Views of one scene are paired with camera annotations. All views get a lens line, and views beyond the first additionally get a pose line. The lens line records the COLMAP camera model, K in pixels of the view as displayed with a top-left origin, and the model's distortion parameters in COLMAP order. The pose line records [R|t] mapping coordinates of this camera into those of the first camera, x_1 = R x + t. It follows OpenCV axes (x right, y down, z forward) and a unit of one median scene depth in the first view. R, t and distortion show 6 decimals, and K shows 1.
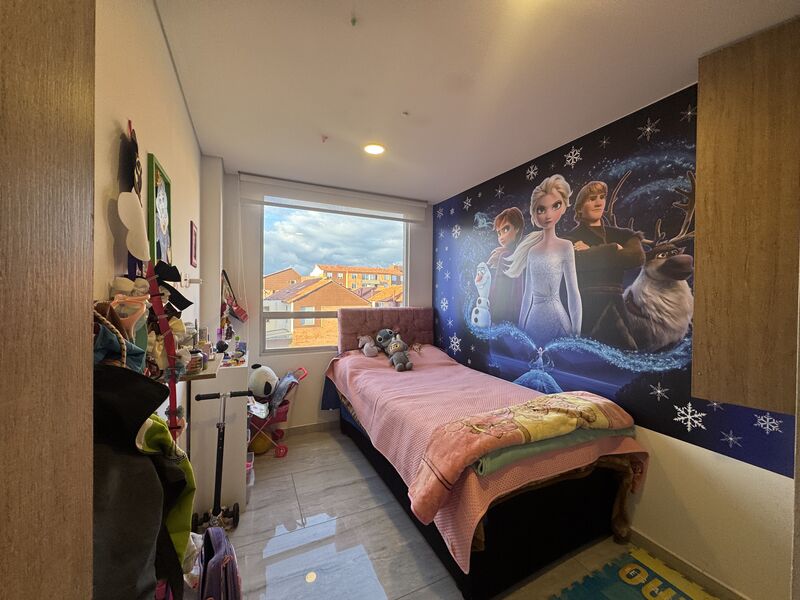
lens RADIAL K [[316.2, 0, 399.9], [0, 316.2, 302.6], [0, 0, 1]] dist [-0.003216, -0.000482]
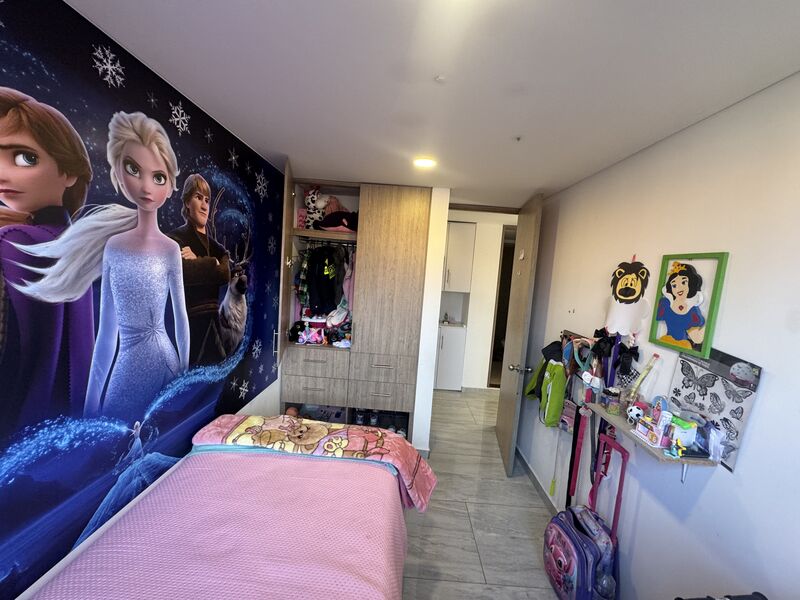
lens RADIAL K [[316.2, 0, 397.1], [0, 316.2, 298.9], [0, 0, 1]] dist [-0.003216, -0.000482]
pose [[-0.886298, -0.120071, 0.447278, -0.207878], [-0.073076, 0.989965, 0.120953, -0.193722], [-0.457313, 0.074515, -0.886179, 1.403125]]
